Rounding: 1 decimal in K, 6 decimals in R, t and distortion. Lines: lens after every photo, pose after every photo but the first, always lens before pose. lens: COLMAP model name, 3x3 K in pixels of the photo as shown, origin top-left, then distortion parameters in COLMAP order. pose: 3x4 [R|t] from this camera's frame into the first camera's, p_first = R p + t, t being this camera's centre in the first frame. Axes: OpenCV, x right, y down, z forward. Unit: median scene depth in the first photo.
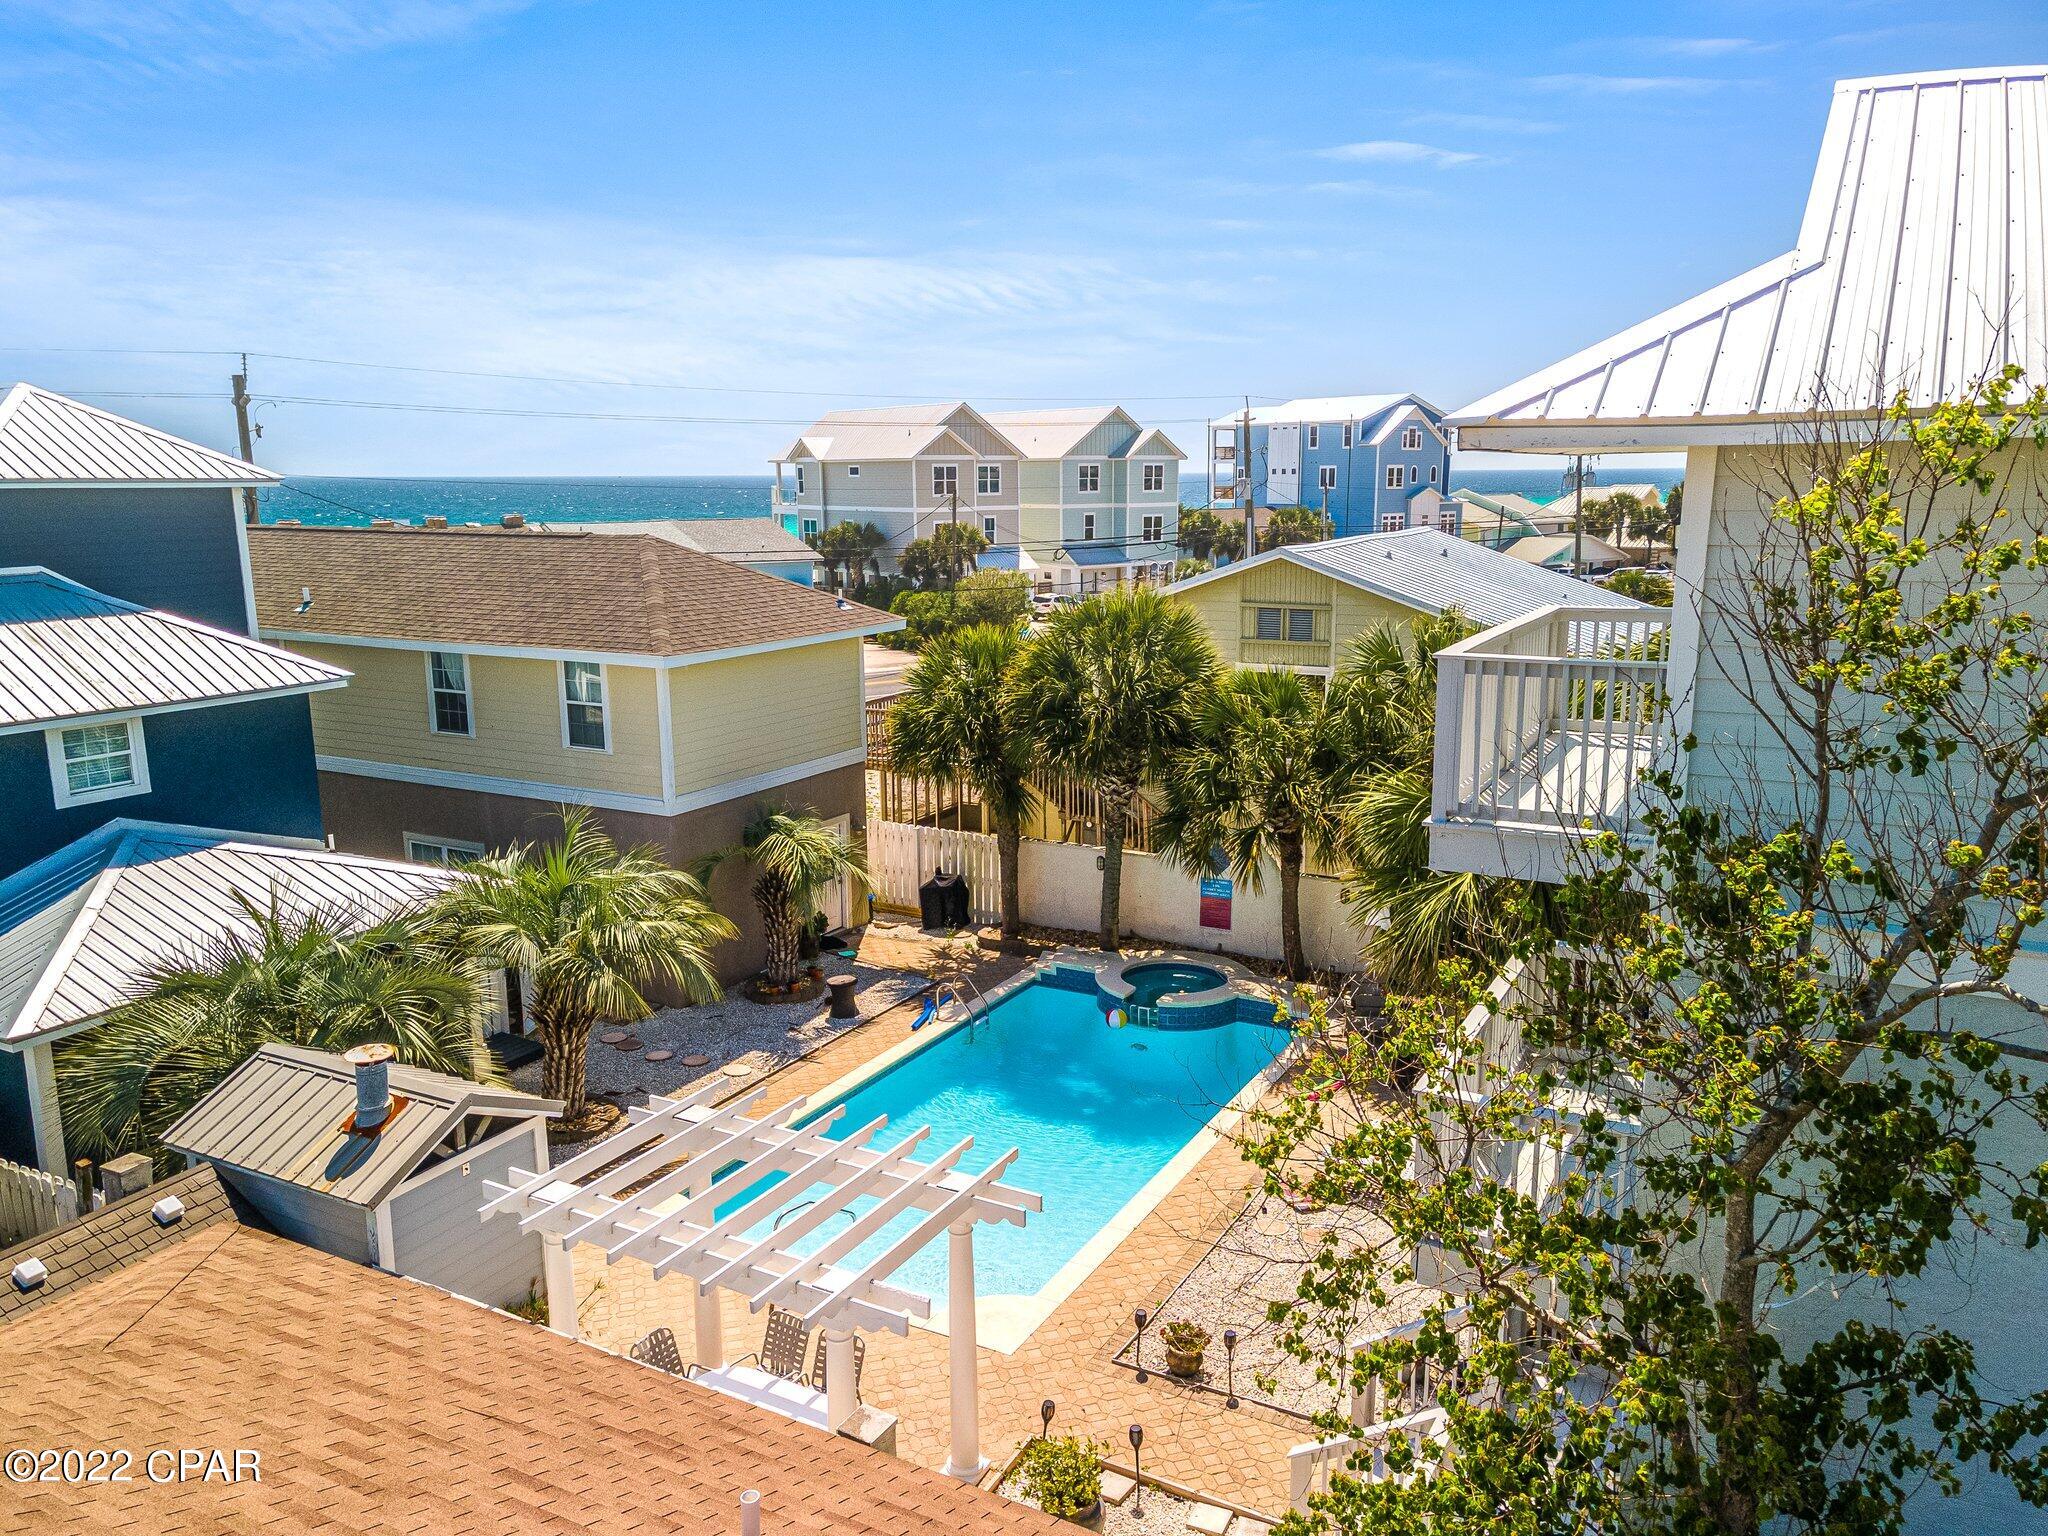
lens RADIAL K [[1493.5, 0, 1024.2], [0, 1493.5, 774.8], [0, 0, 1]] dist [0.032758, 0.060199]
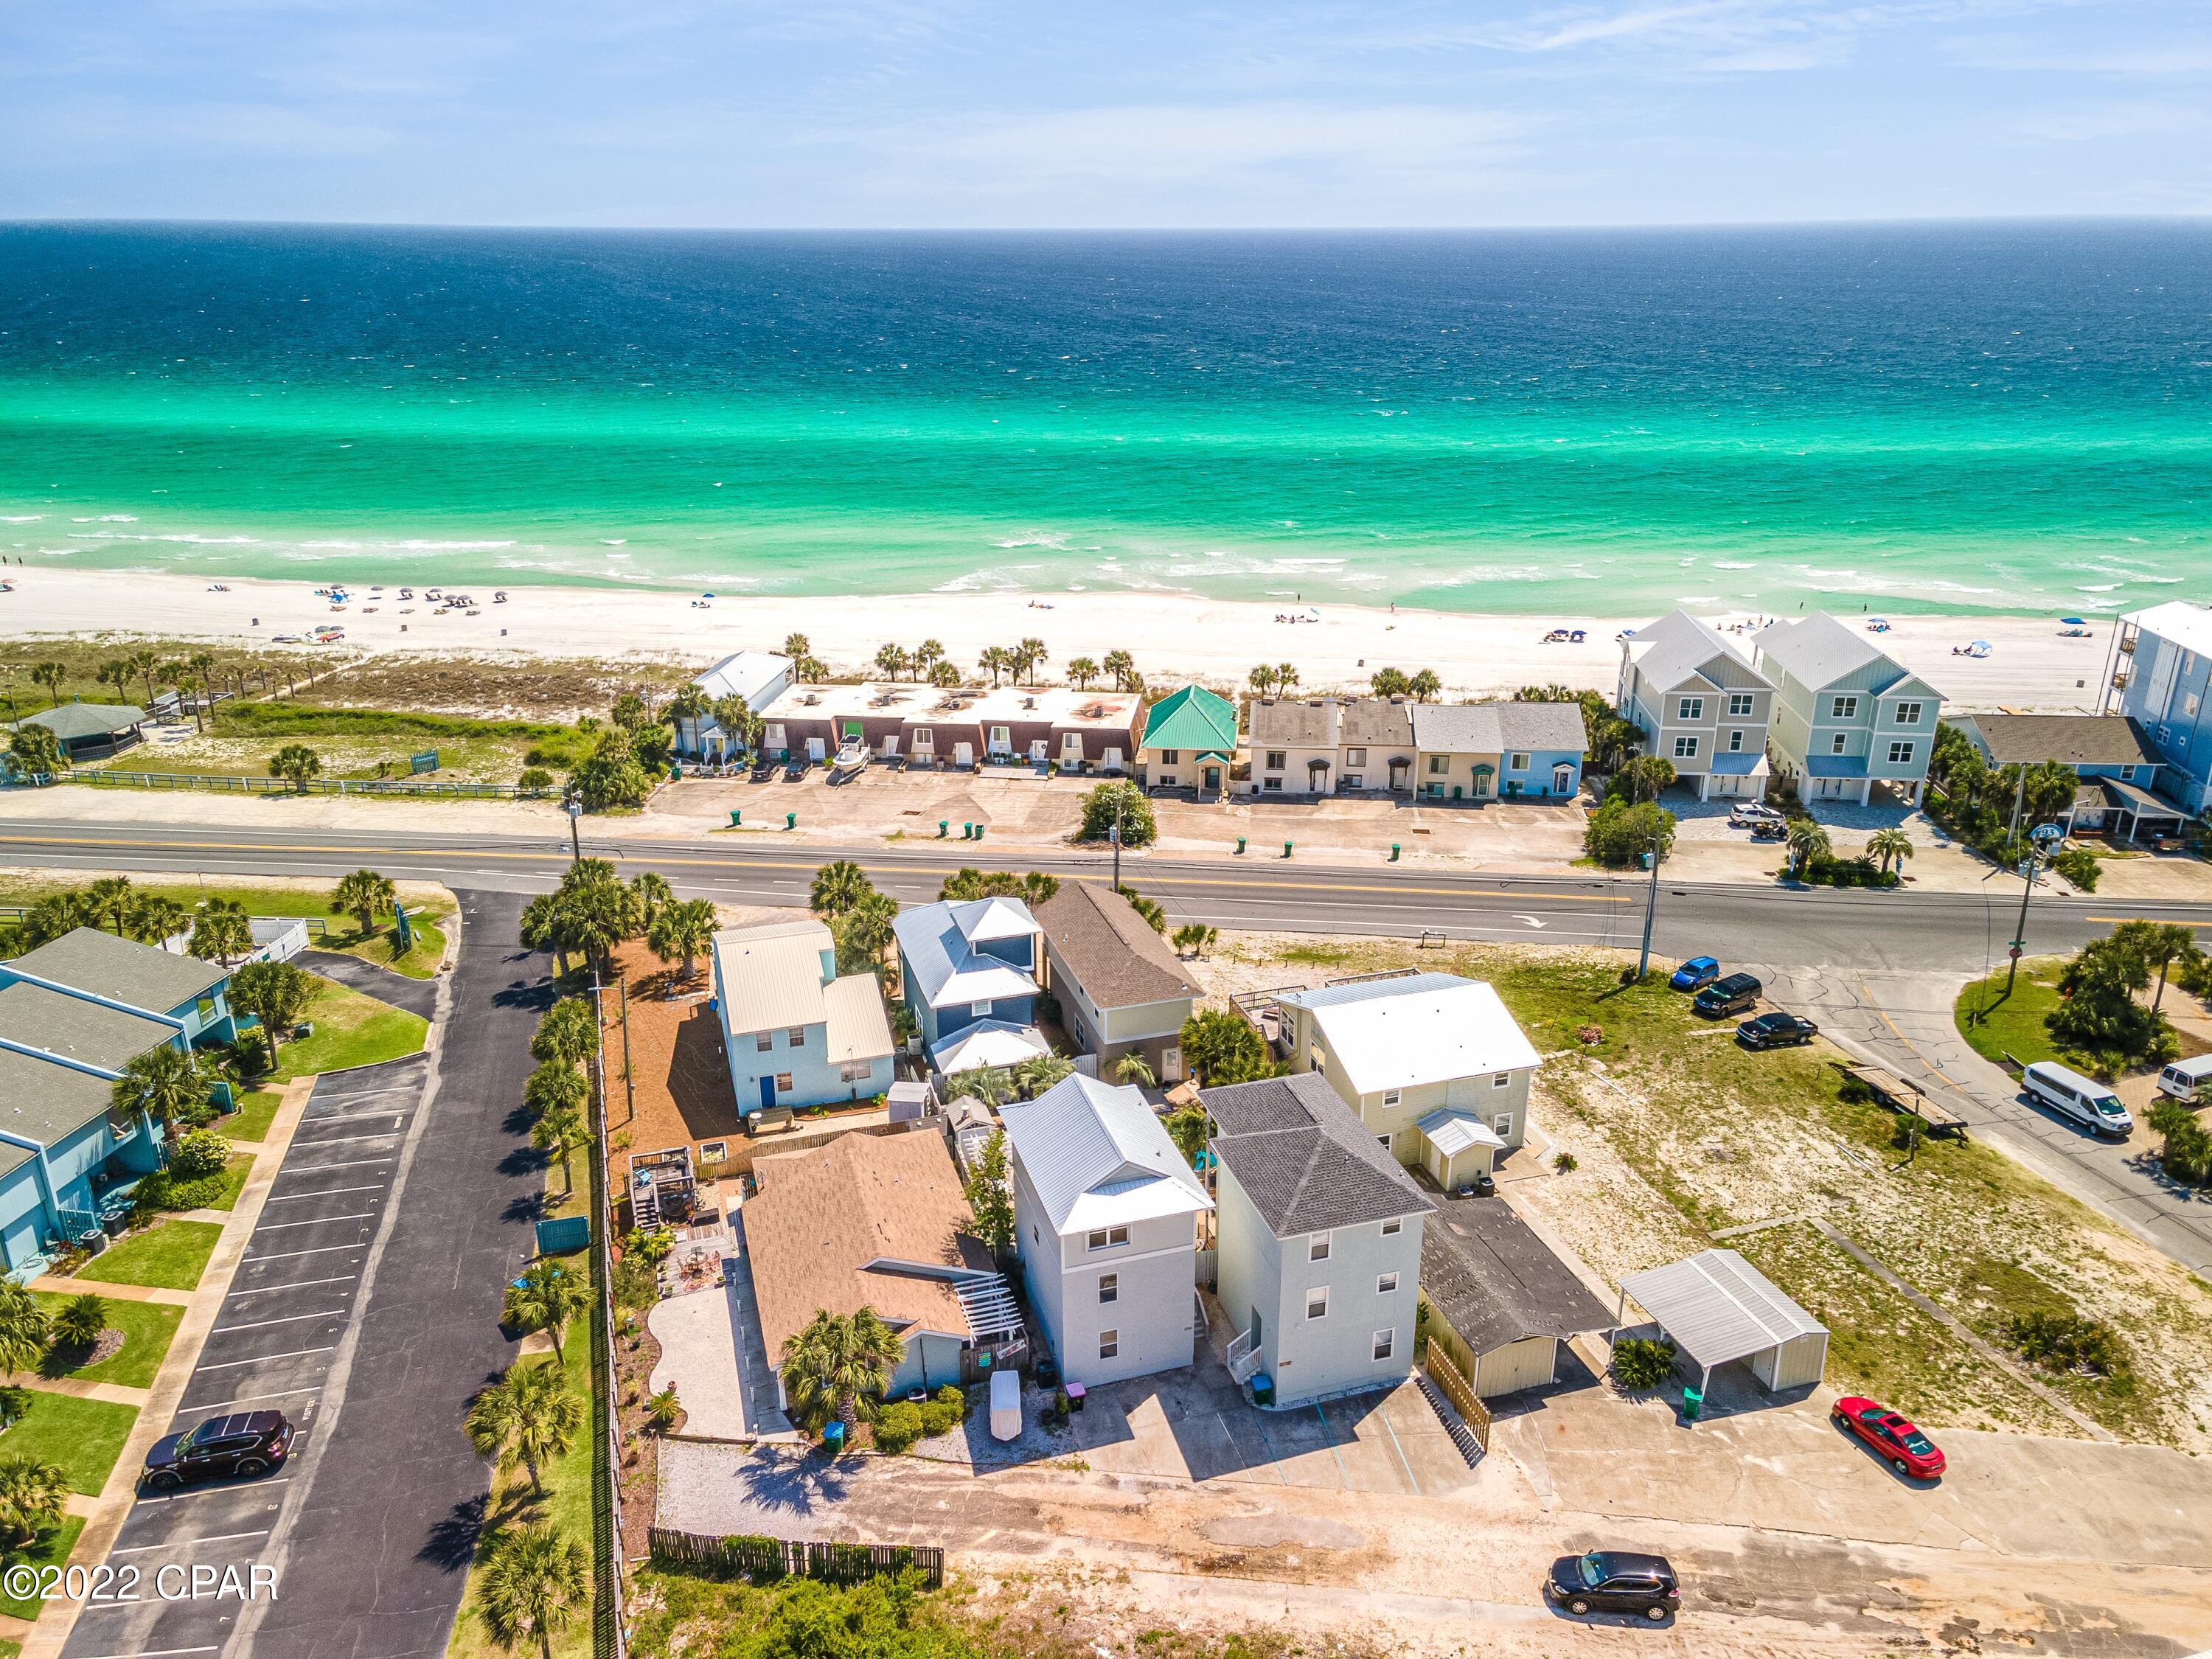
lens RADIAL K [[1613.1, 0, 1111.3], [0, 1613.1, 834.2], [0, 0, 1]] dist [0.032758, 0.060199]
pose [[0.725307, 0.250738, -0.641140, 1.821021], [-0.141105, 0.965687, 0.218033, -1.115844], [0.673809, -0.067673, 0.735800, -1.555336]]
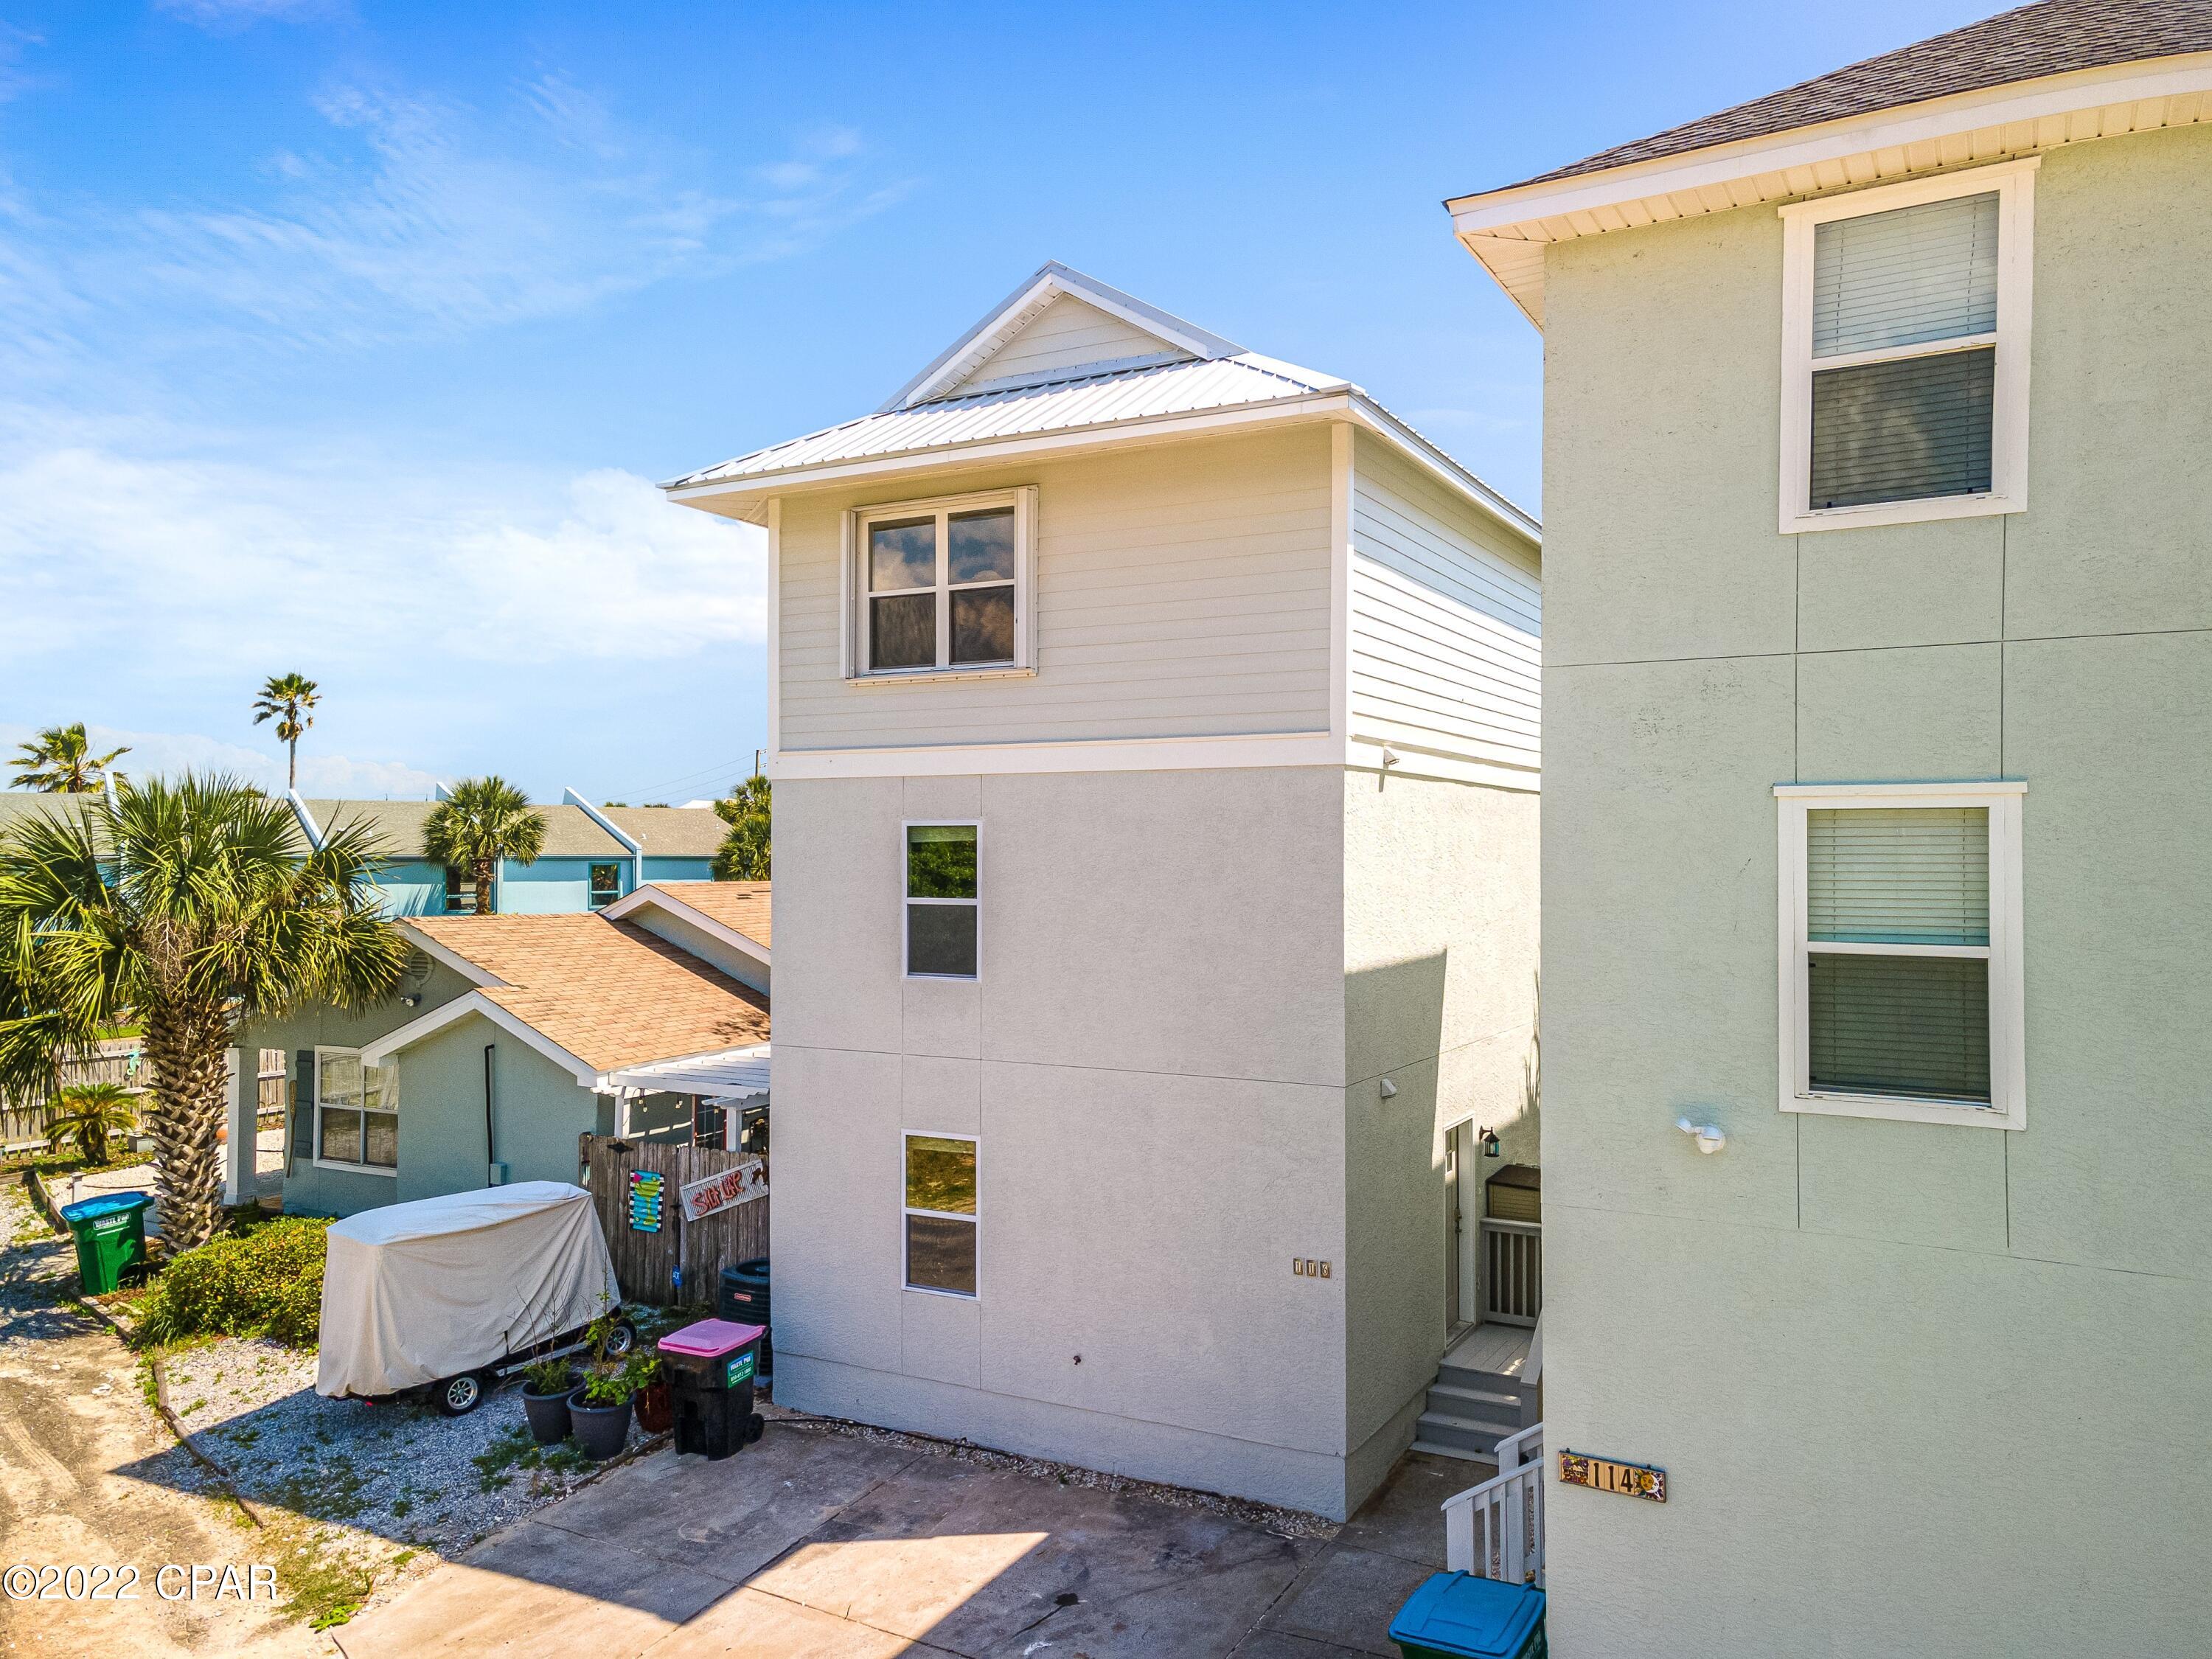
lens RADIAL K [[1613.1, 0, 1110.2], [0, 1613.1, 833.9], [0, 0, 1]] dist [0.032758, 0.060199]
pose [[0.005548, -0.001100, -0.999984, 0.946241], [-0.201463, 0.979494, -0.002195, 0.053910], [0.979480, 0.201472, 0.005212, 0.249688]]
